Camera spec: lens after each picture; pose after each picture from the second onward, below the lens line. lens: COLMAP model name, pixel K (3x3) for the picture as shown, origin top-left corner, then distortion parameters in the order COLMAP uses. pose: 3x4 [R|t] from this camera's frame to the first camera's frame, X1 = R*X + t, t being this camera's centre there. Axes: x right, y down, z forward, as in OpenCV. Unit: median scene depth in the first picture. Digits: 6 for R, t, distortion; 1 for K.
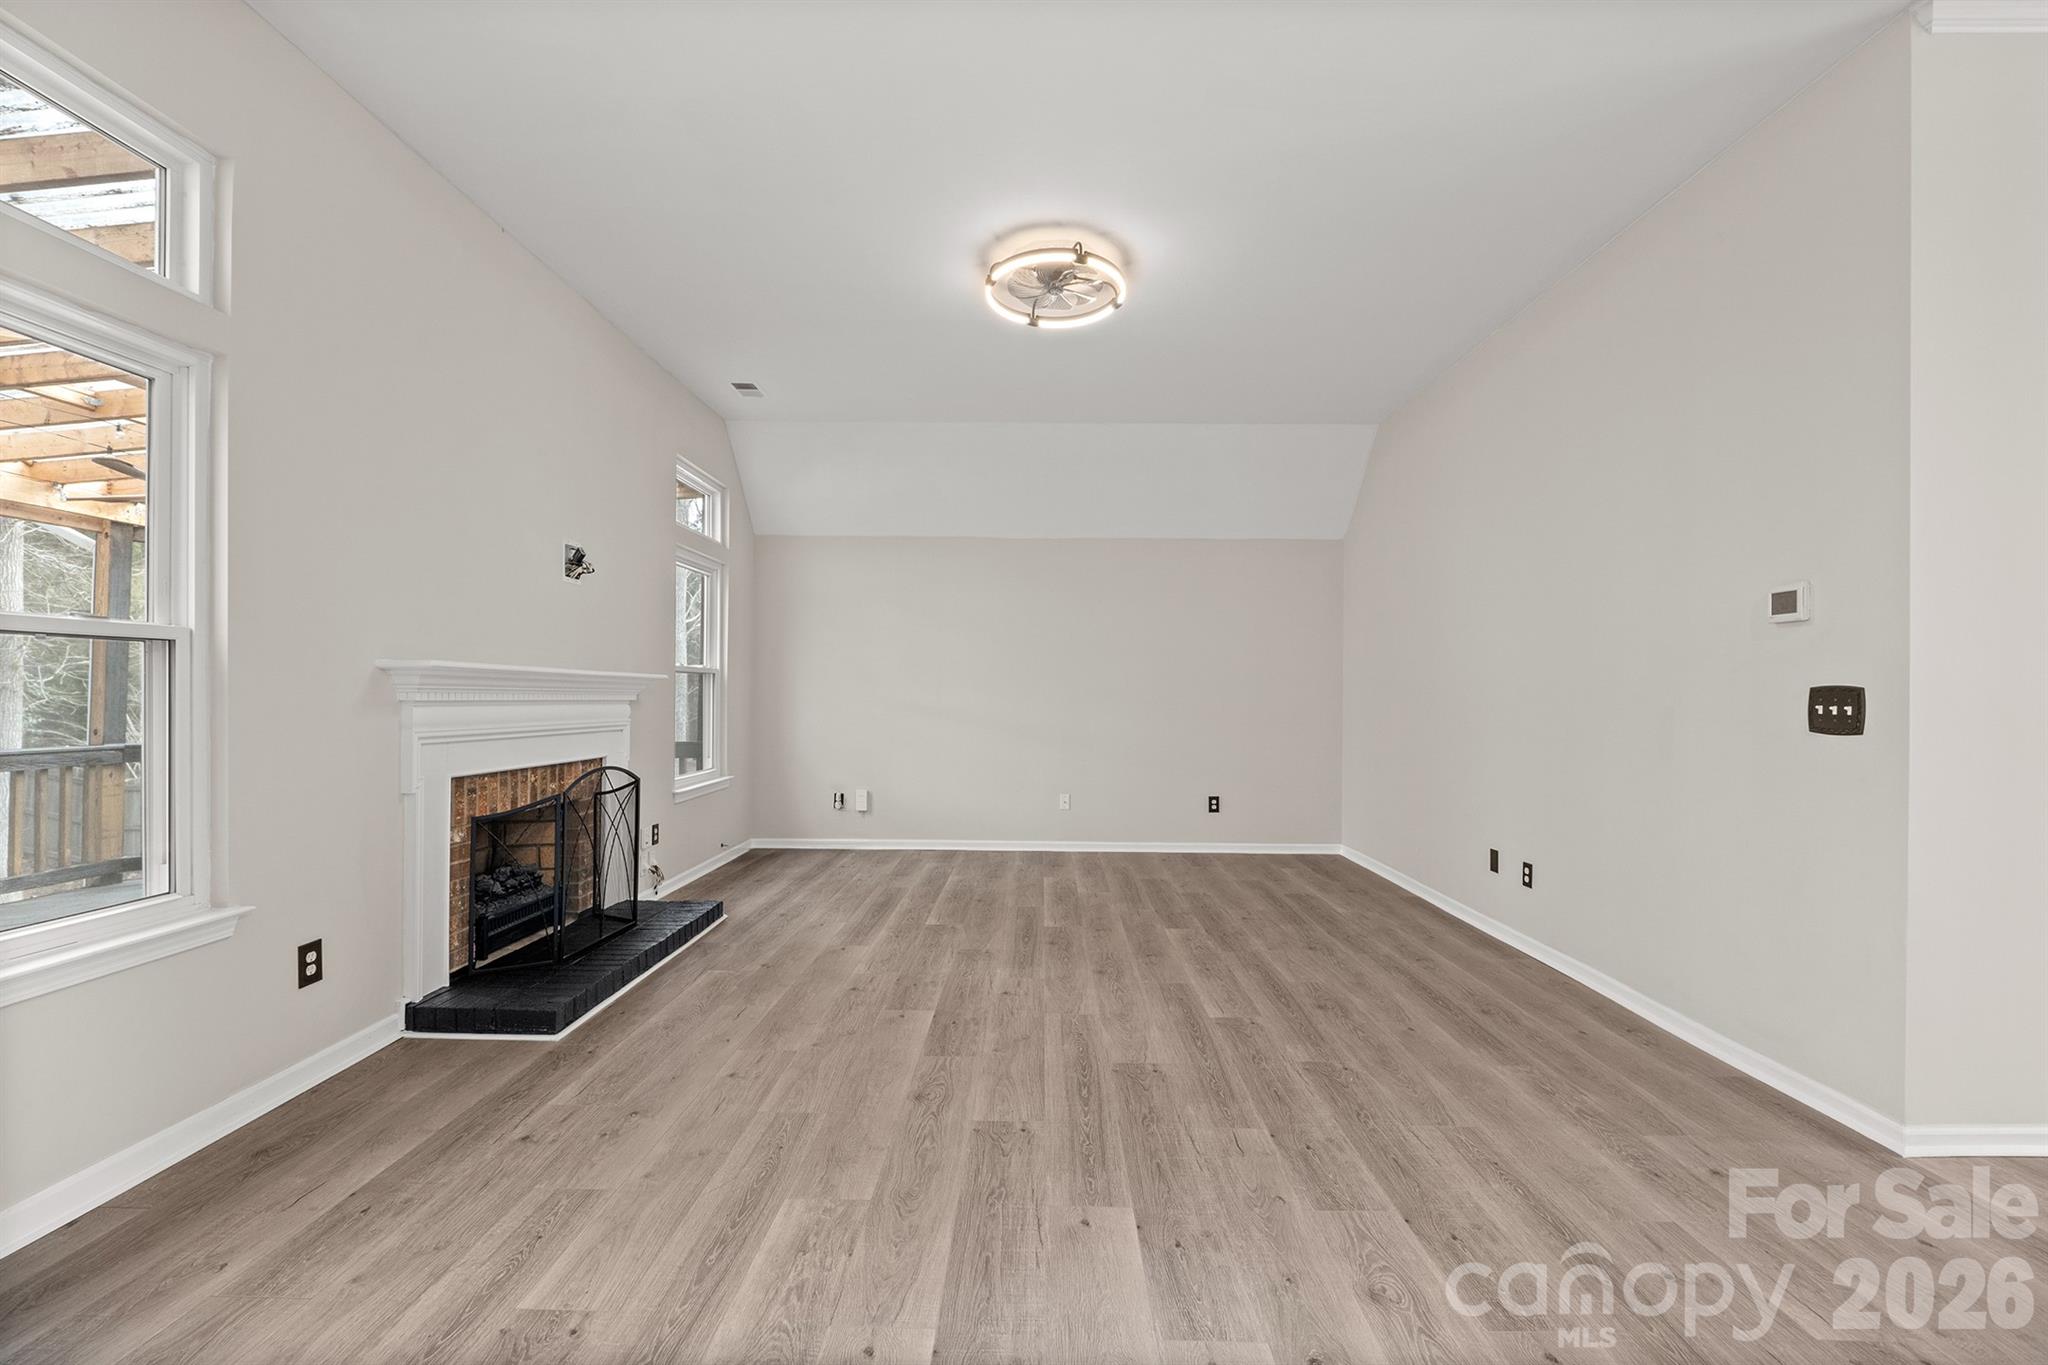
lens RADIAL K [[865.1, 0, 1027.9], [0, 865.1, 691.3], [0, 0, 1]] dist [-0.006527, -0.000255]
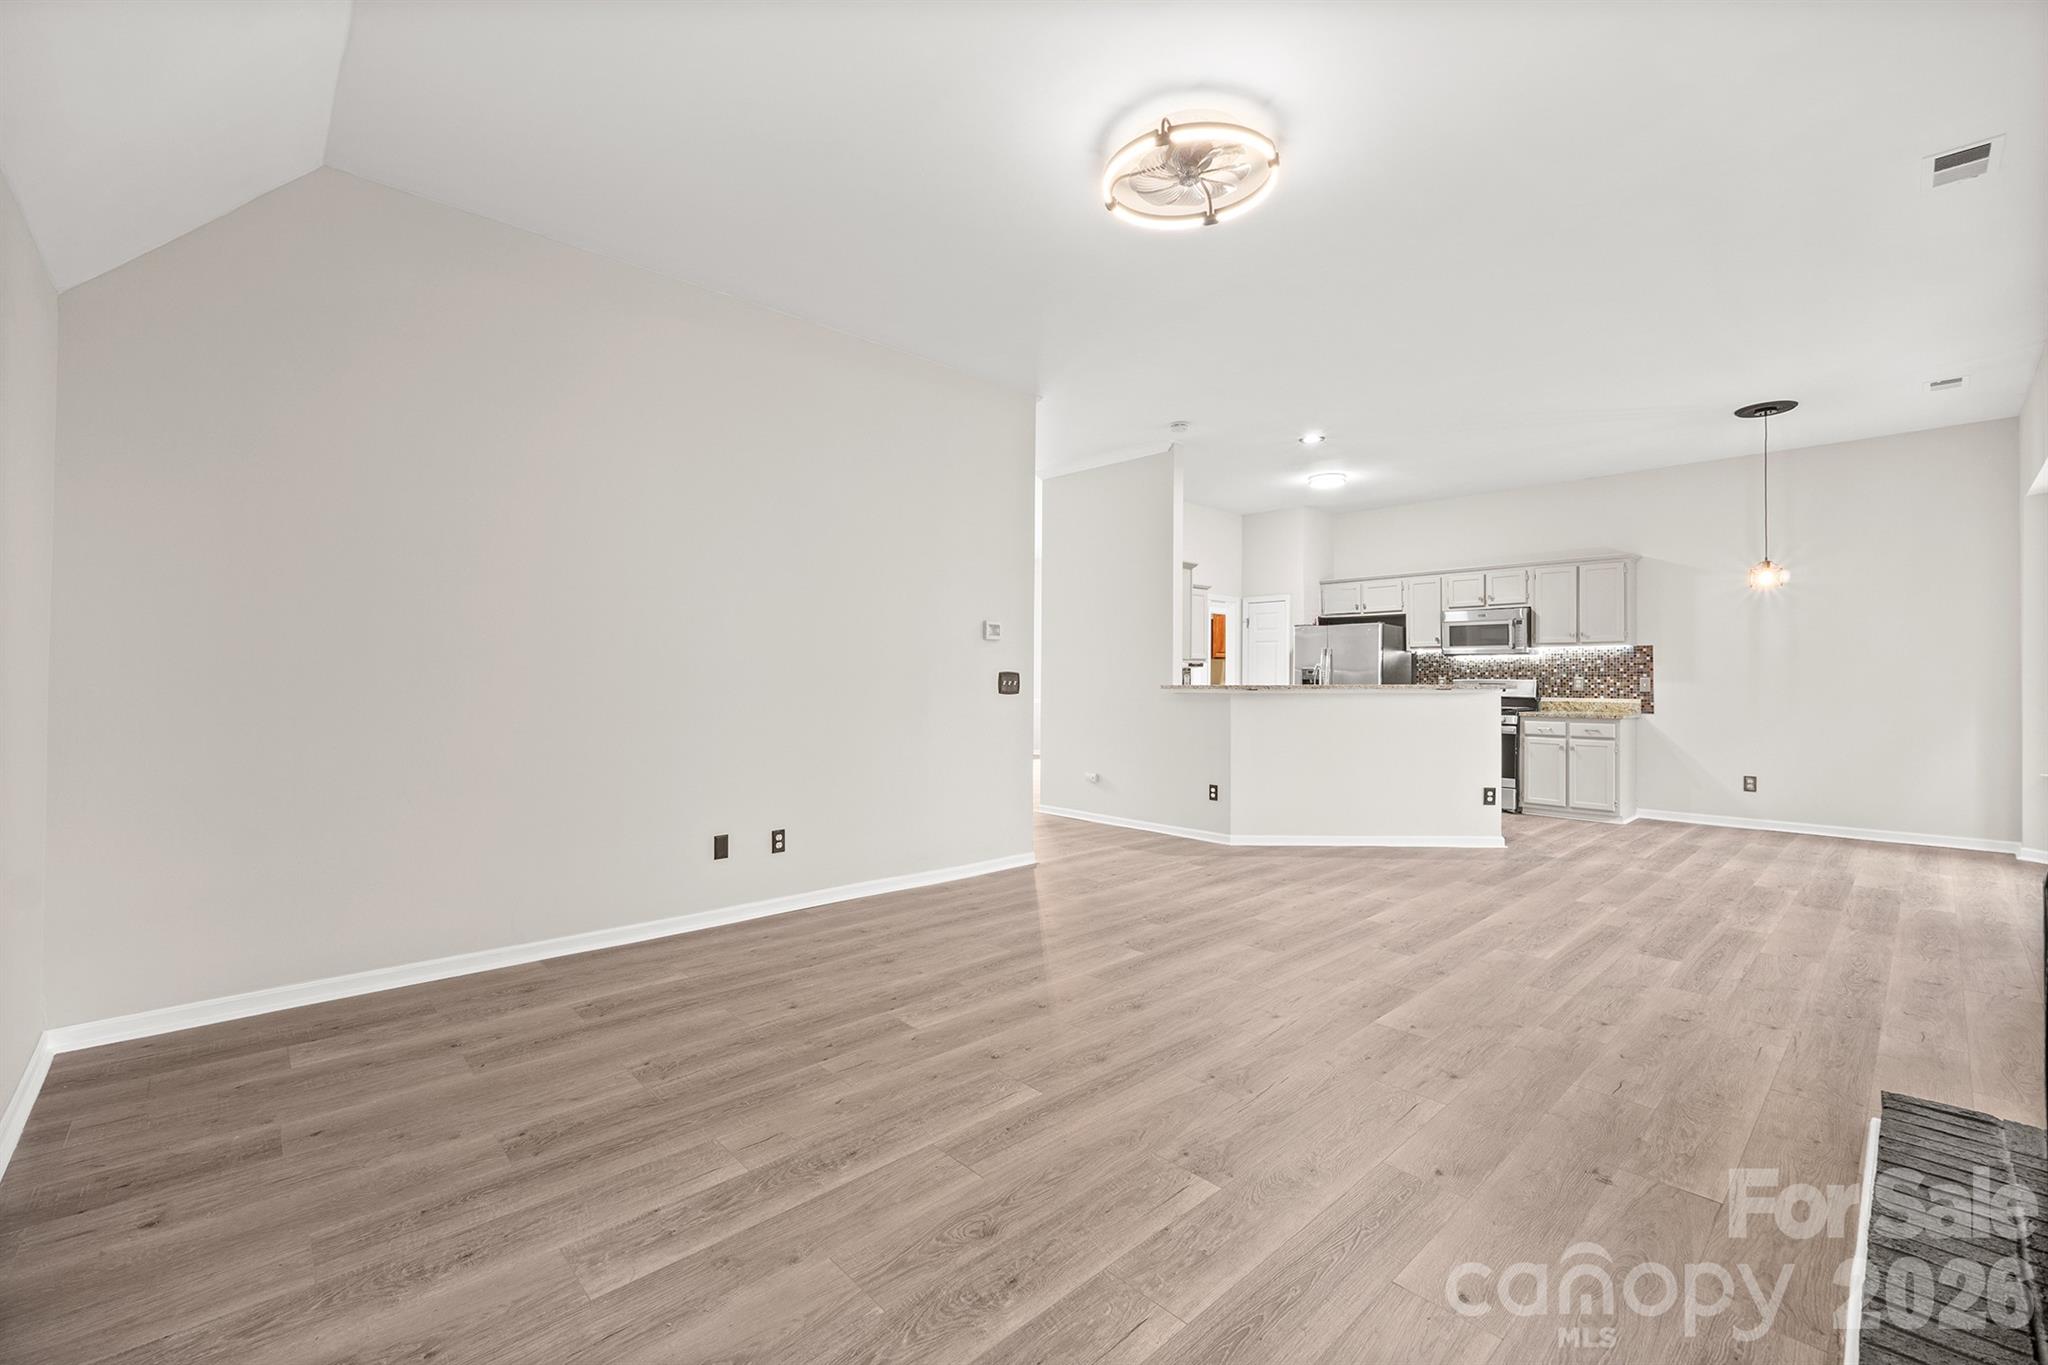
lens RADIAL K [[853.3, 0, 1027.4], [0, 853.3, 669.0], [0, 0, 1]] dist [-0.005920, 0.000032]
pose [[-0.694488, -0.004856, 0.719488, -0.504435], [-0.014249, 0.999874, -0.007006, 0.000466], [-0.719363, -0.015118, -0.694469, 1.899331]]
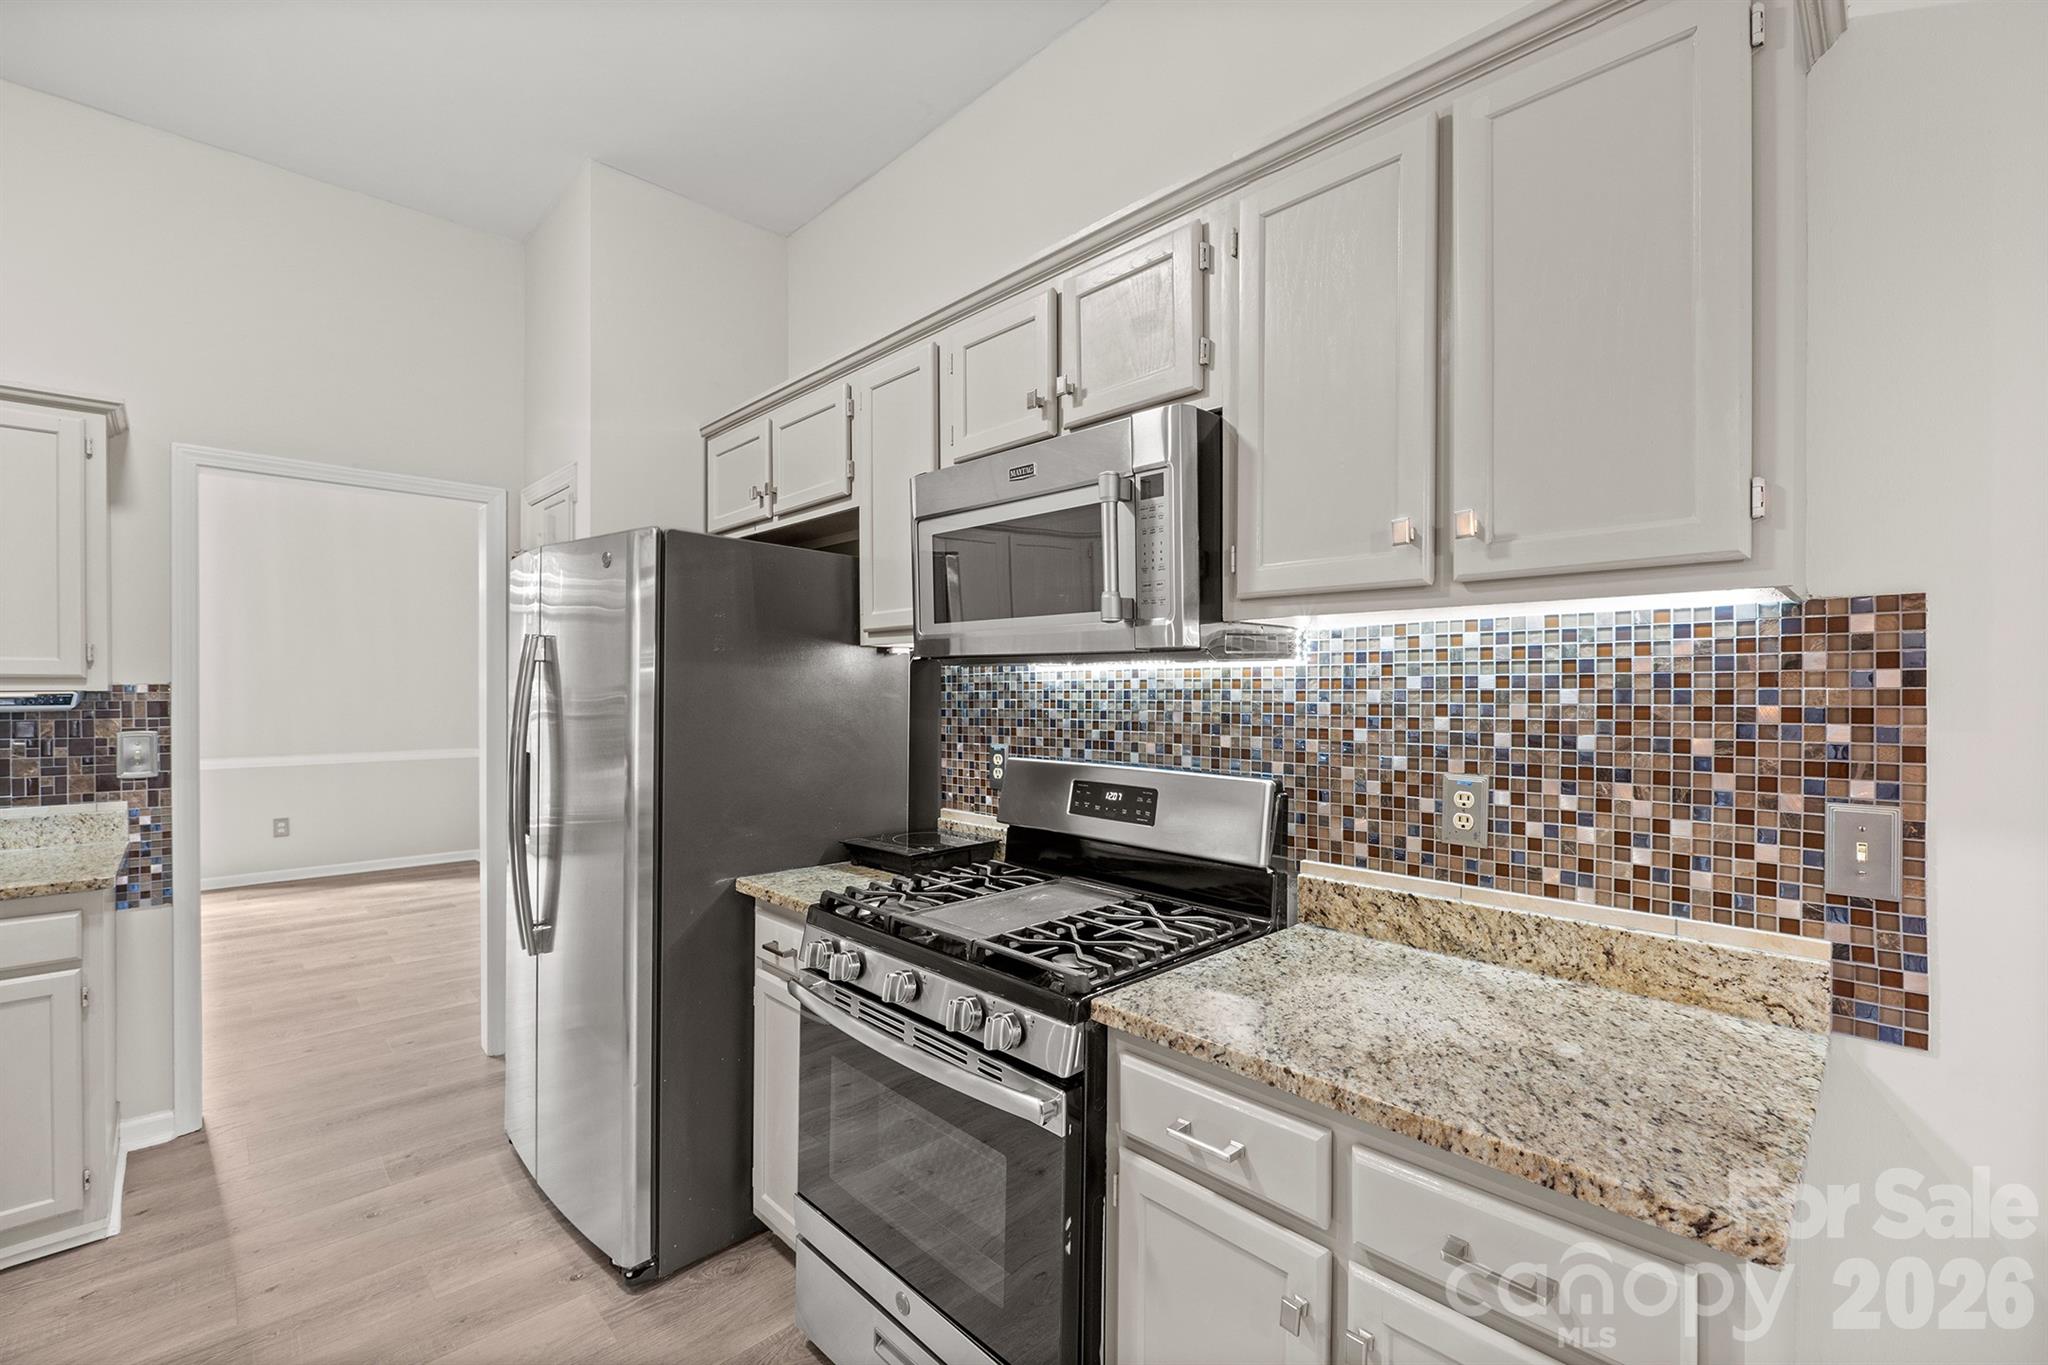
lens RADIAL K [[861.1, 0, 1027.6], [0, 861.1, 688.2], [0, 0, 1]] dist [-0.008984, 0.000228]
pose [[-0.704986, -0.012146, 0.709117, -0.015754], [-0.012518, 0.999911, 0.004682, -0.061611], [-0.709110, -0.005576, -0.705076, -0.405504]]
